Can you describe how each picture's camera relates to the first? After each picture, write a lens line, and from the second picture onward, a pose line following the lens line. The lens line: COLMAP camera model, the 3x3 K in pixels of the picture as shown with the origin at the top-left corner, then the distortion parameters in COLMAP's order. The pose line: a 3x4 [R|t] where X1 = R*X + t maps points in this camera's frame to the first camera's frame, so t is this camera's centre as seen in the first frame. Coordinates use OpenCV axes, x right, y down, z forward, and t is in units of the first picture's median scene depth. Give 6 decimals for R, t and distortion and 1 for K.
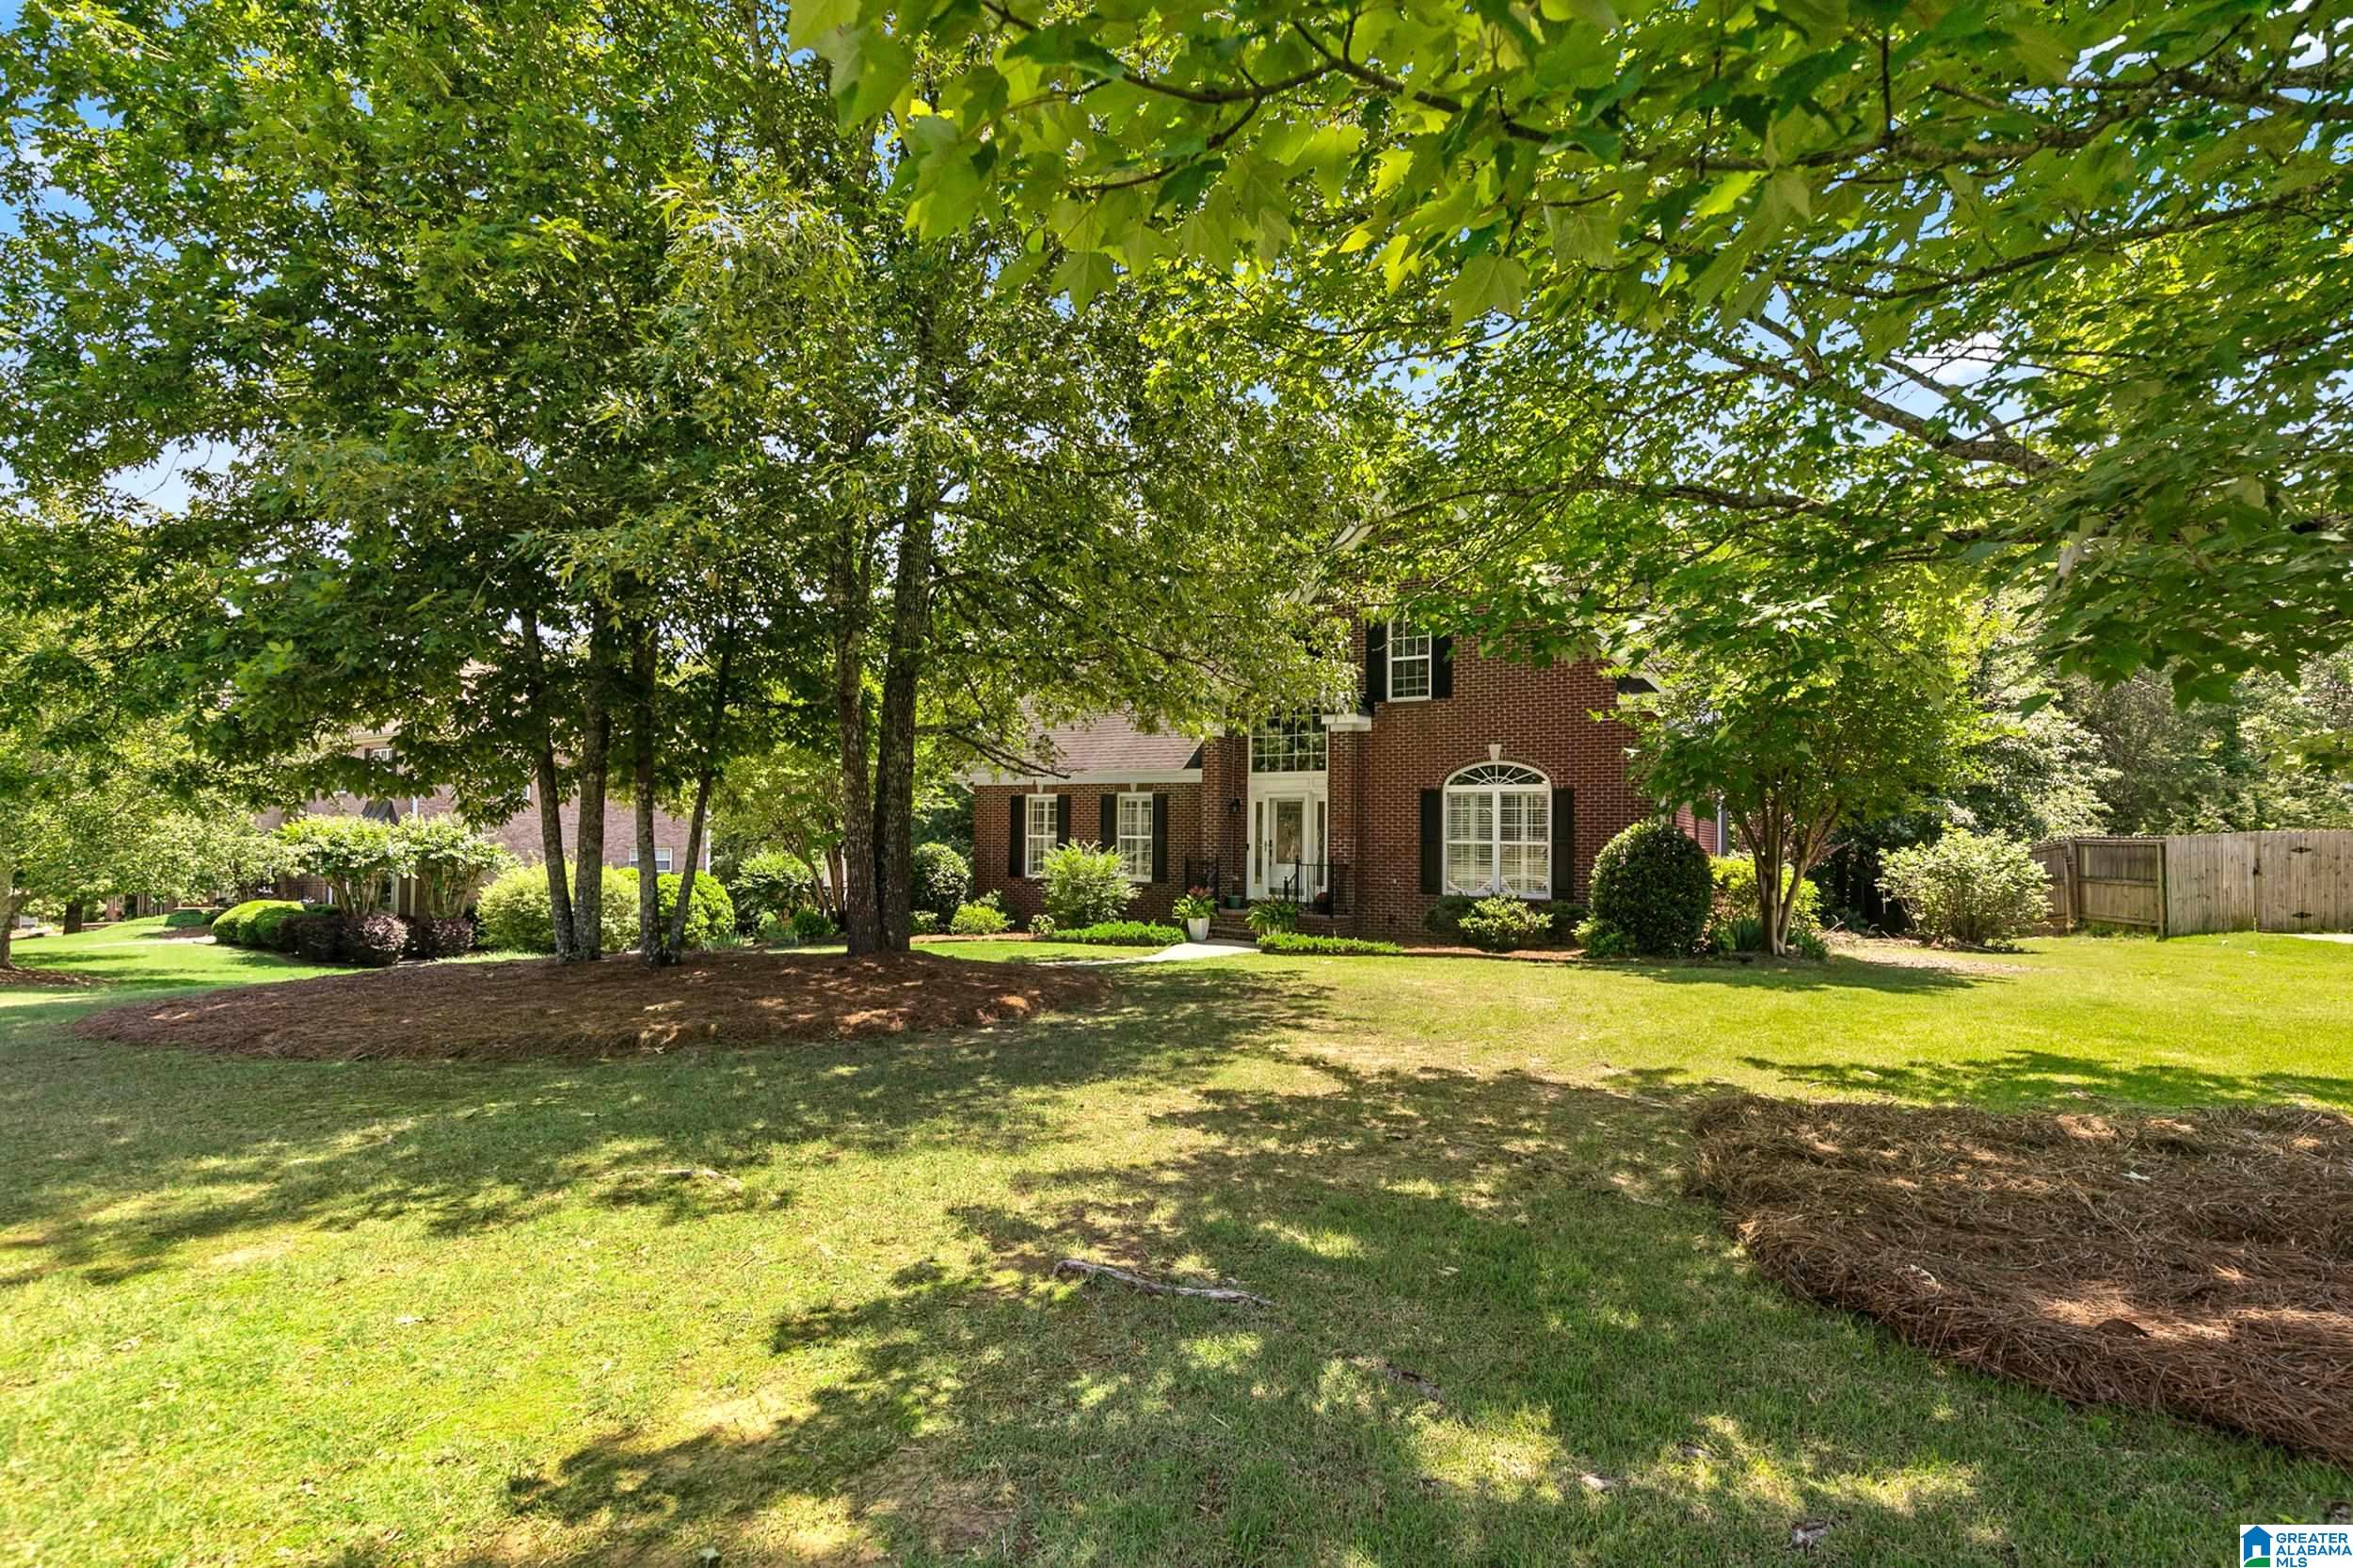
lens RADIAL K [[1113.6, 0, 1184.2], [0, 1113.6, 767.1], [0, 0, 1]] dist [0.003154, -0.000136]
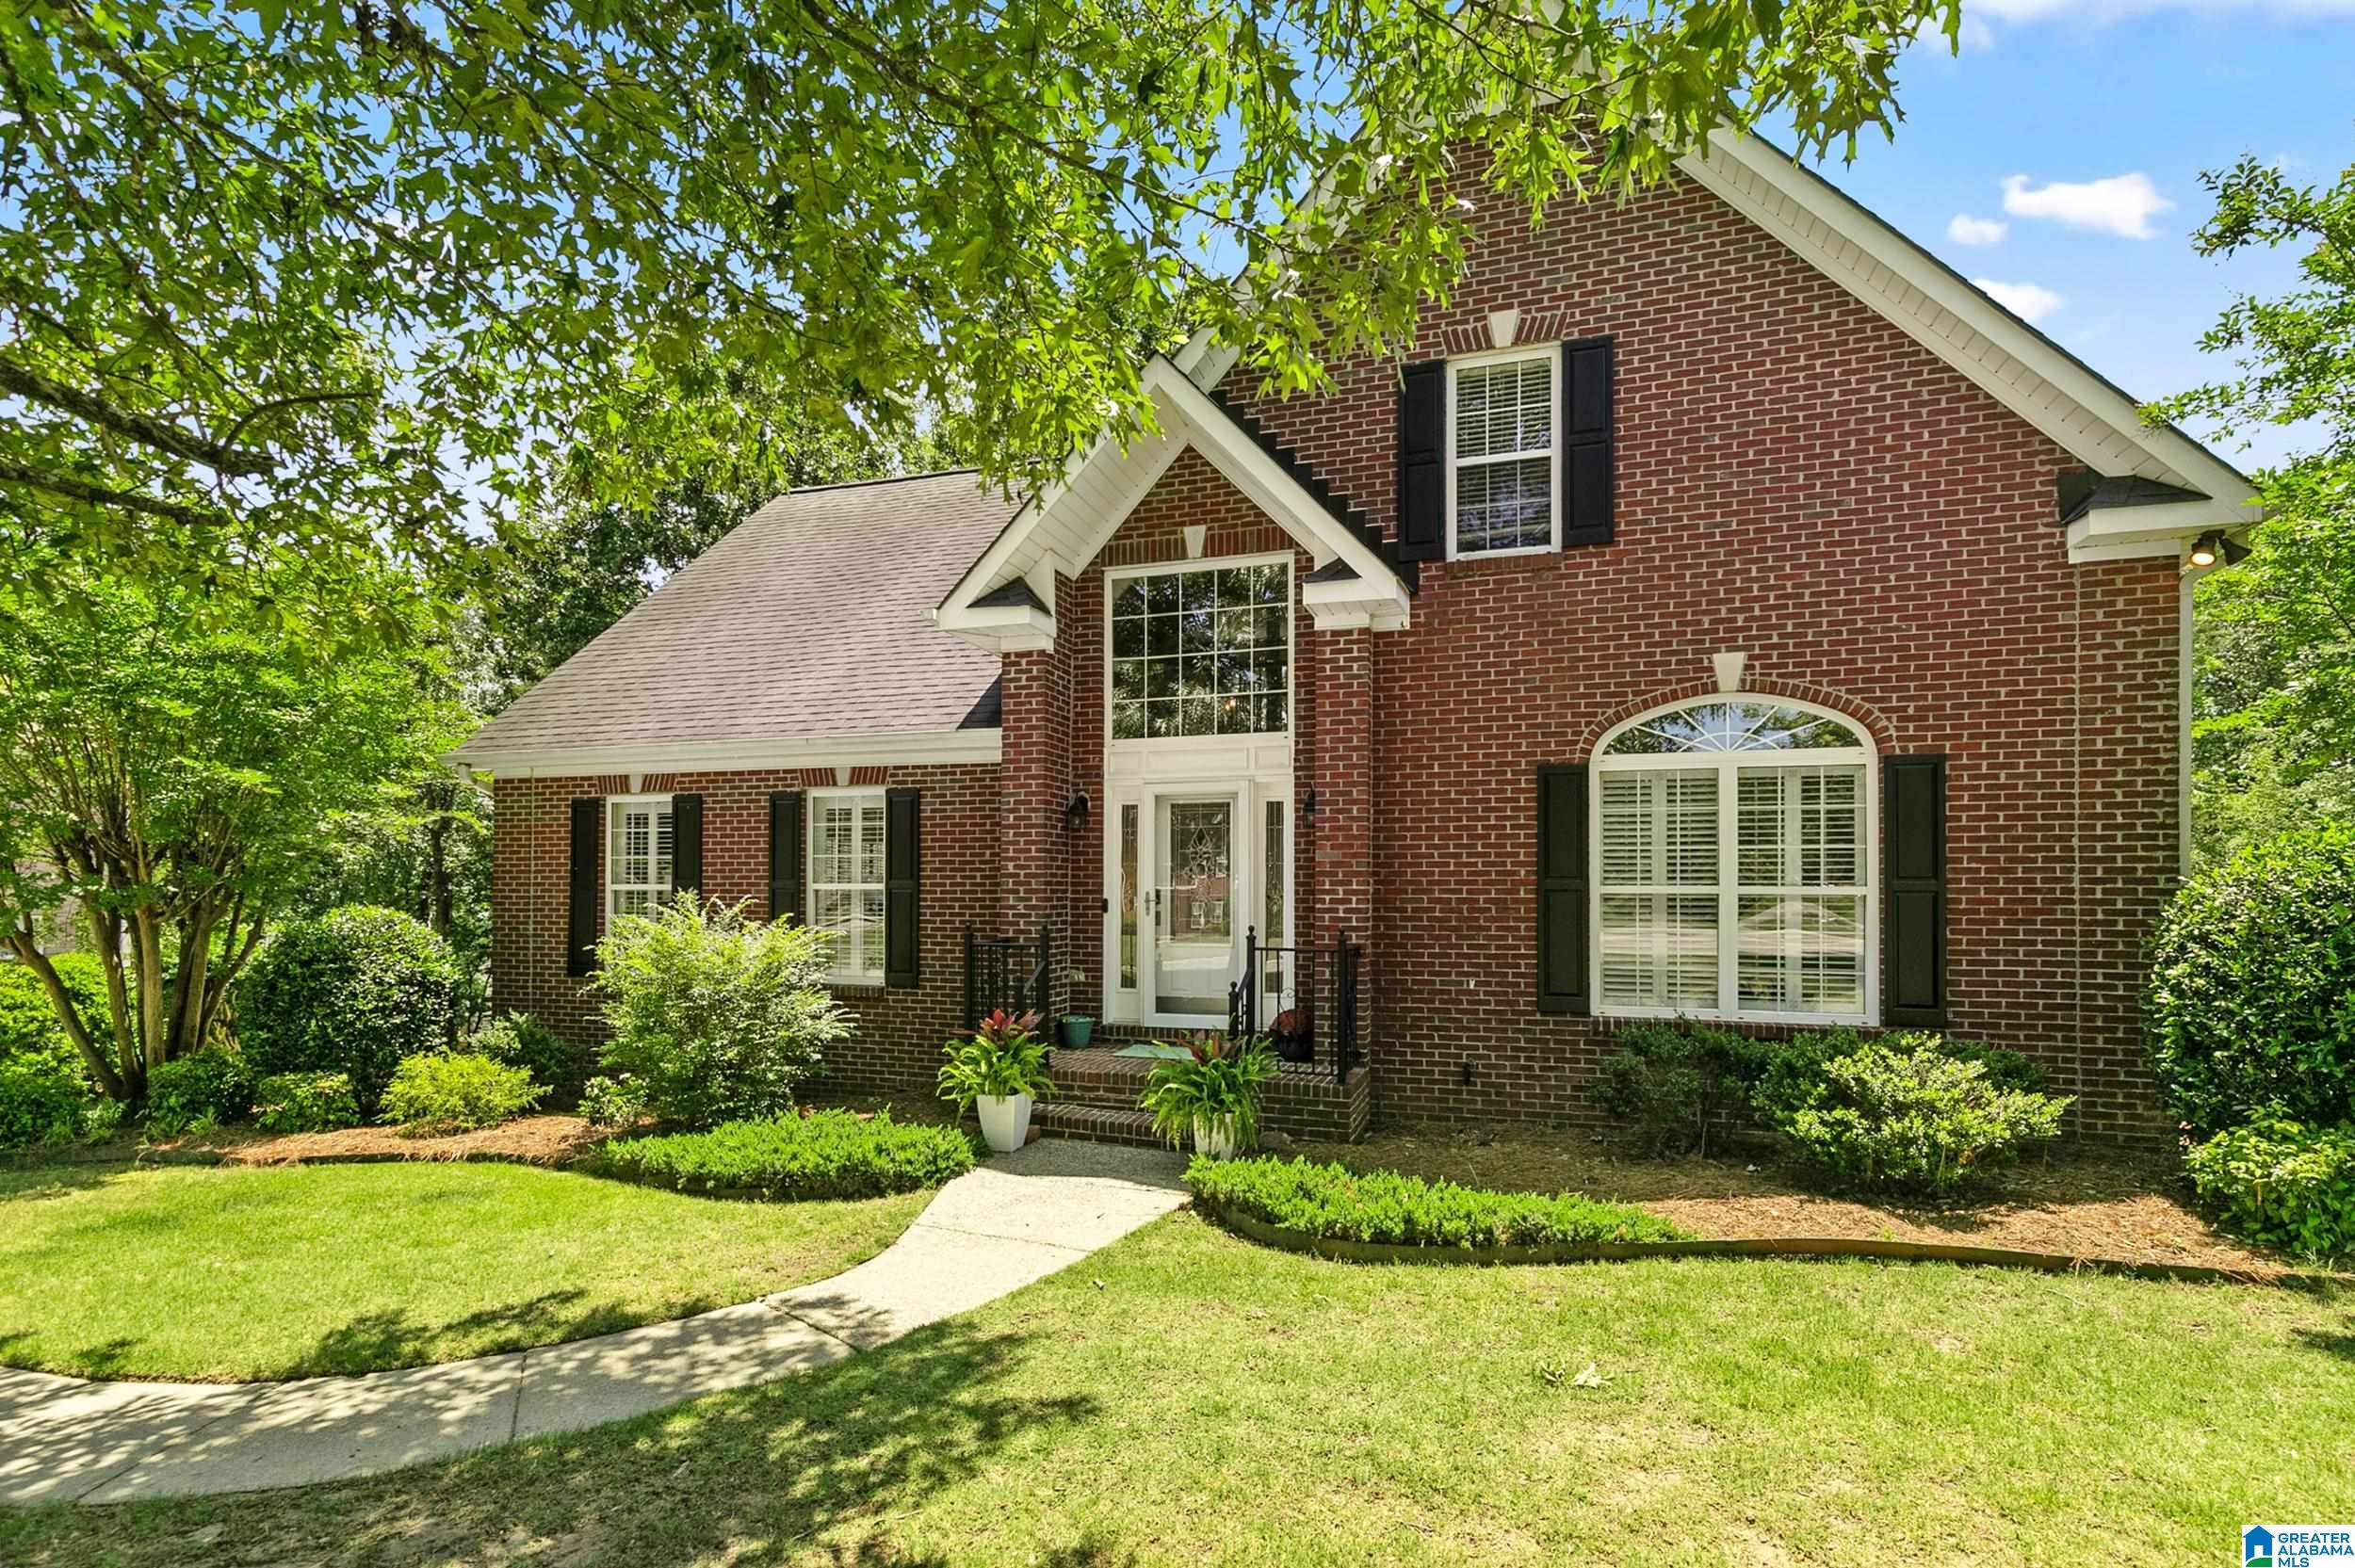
lens RADIAL K [[1199.7, 0, 1177.3], [0, 1199.7, 856.2], [0, 0, 1]] dist [0.023091, 0.000012]
pose [[0.980249, -0.005853, 0.197682, -0.009815], [-0.001913, 0.999235, 0.039071, 0.034068], [-0.197759, -0.038677, 0.979487, 0.537580]]
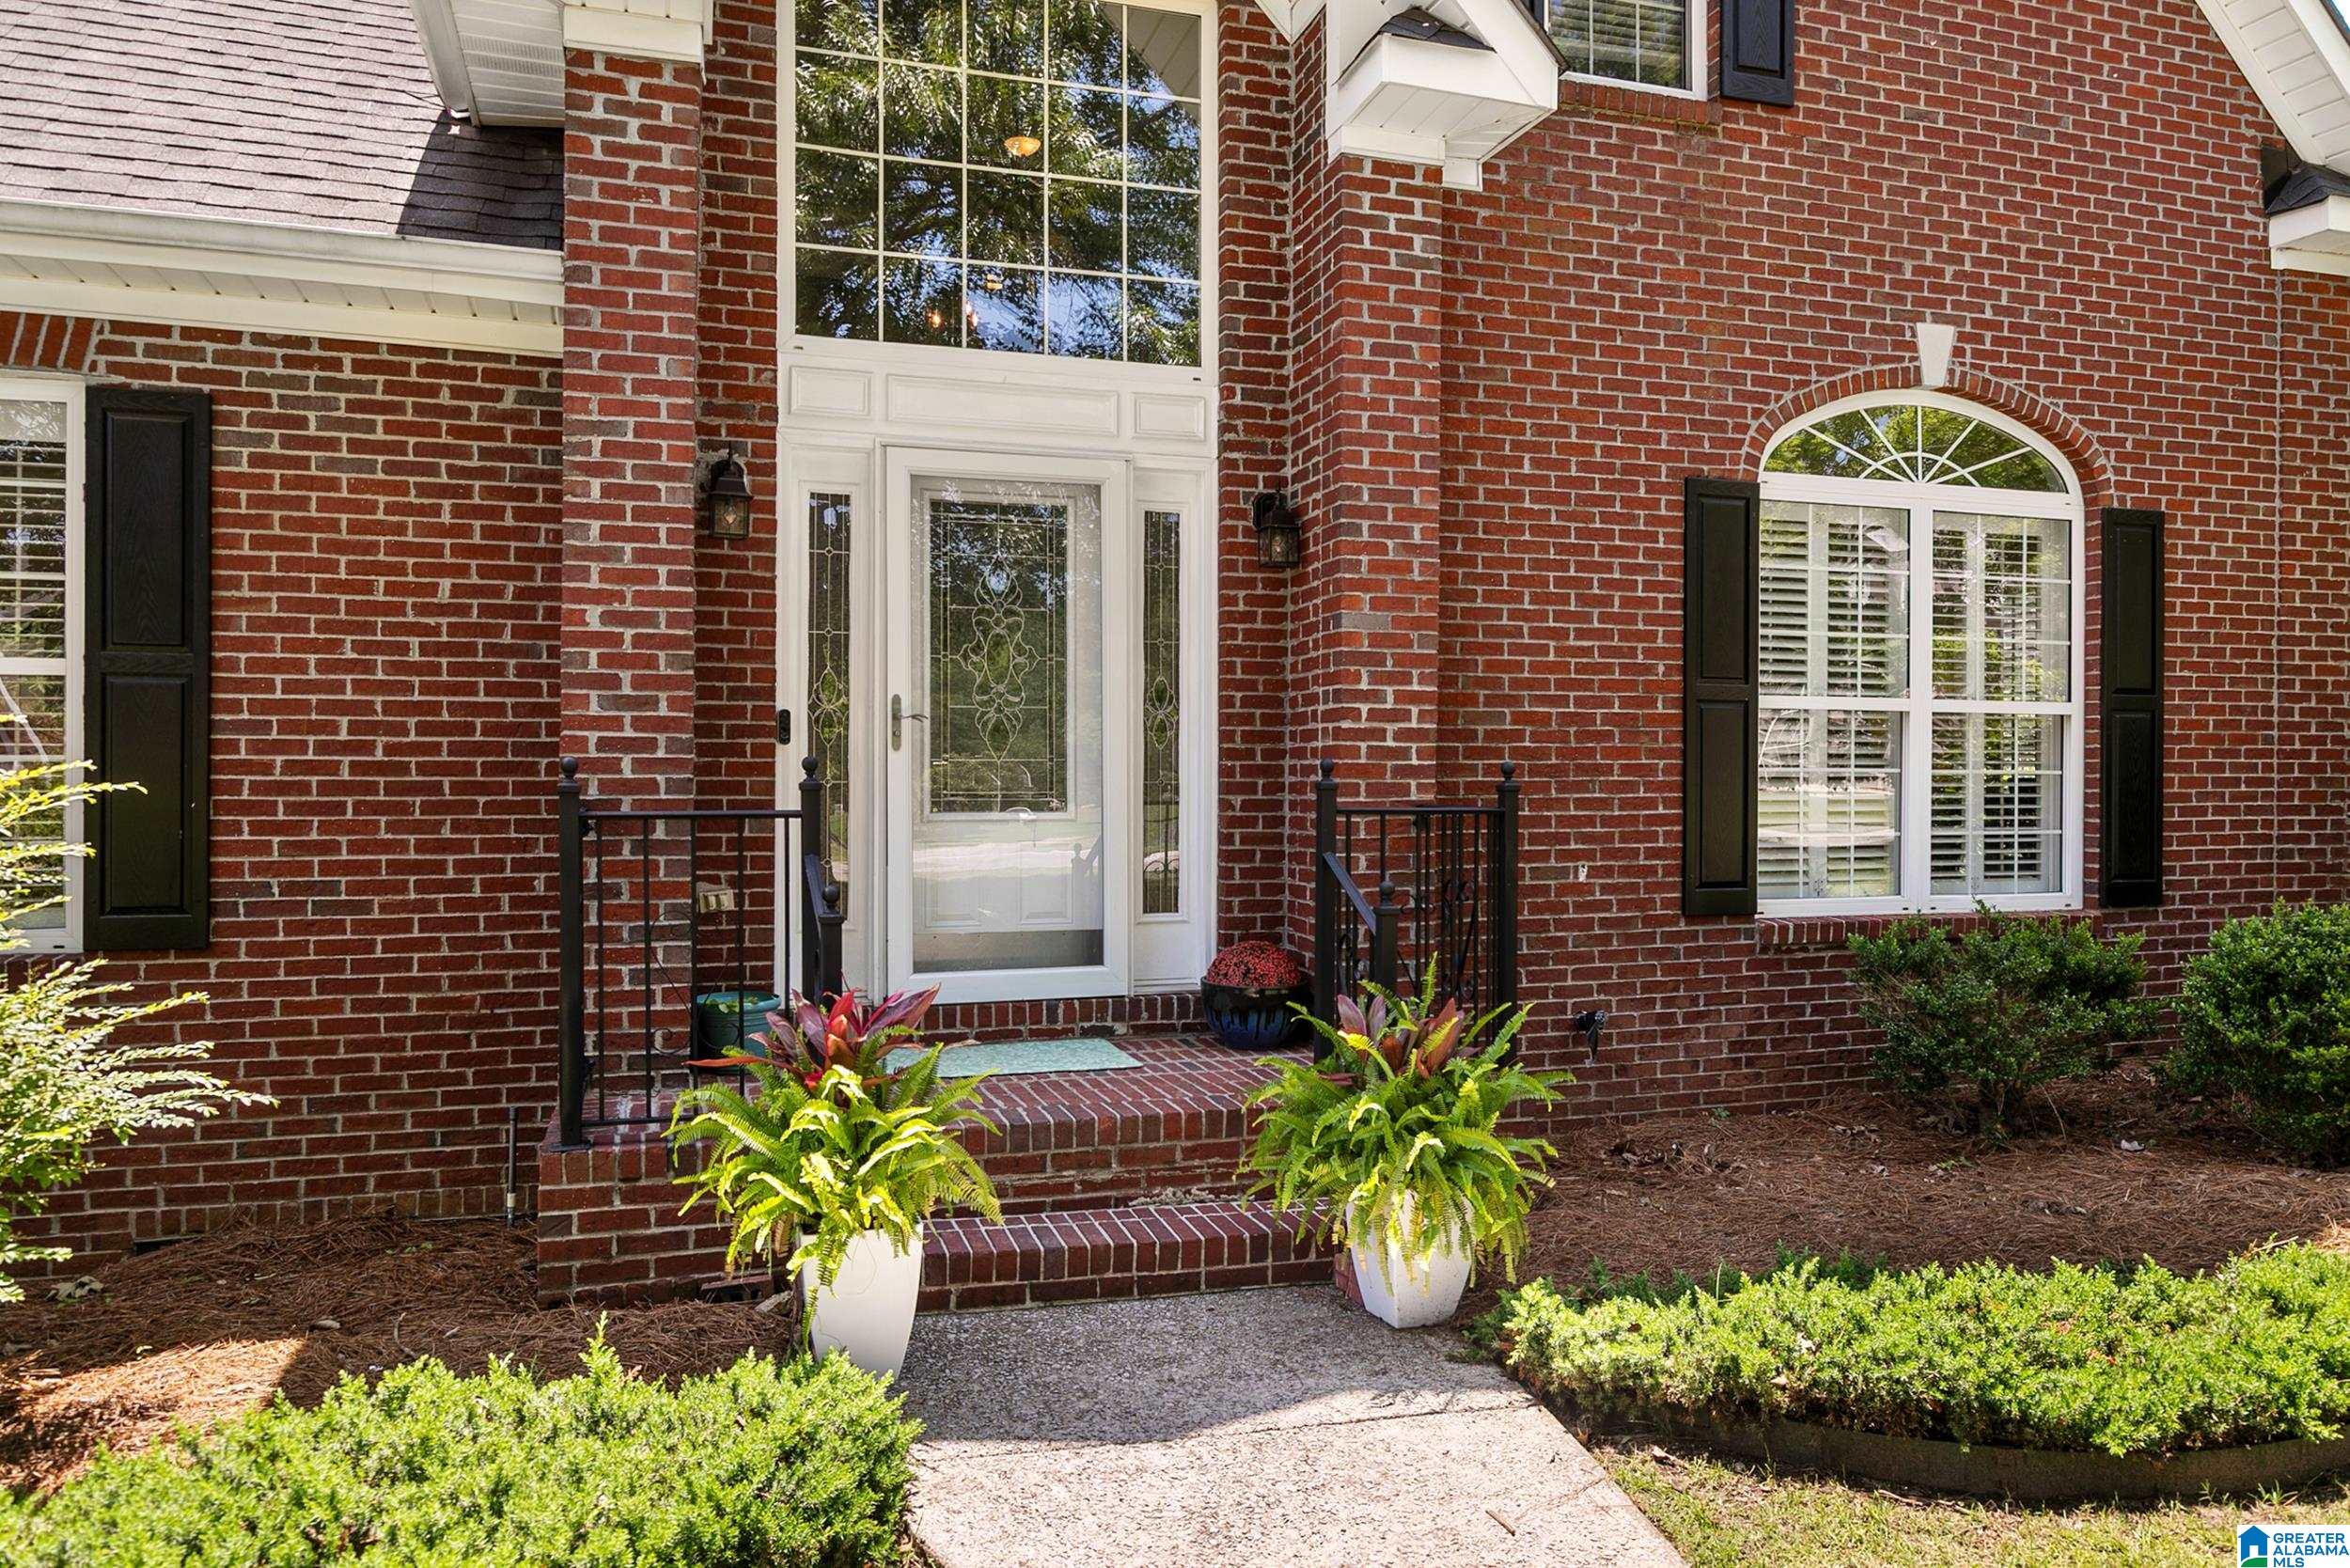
lens RADIAL K [[1668.3, 0, 1179.3], [0, 1668.3, 765.5], [0, 0, 1]] dist [0.001281, 0.002007]
pose [[0.647970, -0.006319, 0.761640, -0.116082], [-0.043346, 0.998039, 0.045157, 0.064262], [-0.760431, -0.062275, 0.646425, 0.786558]]
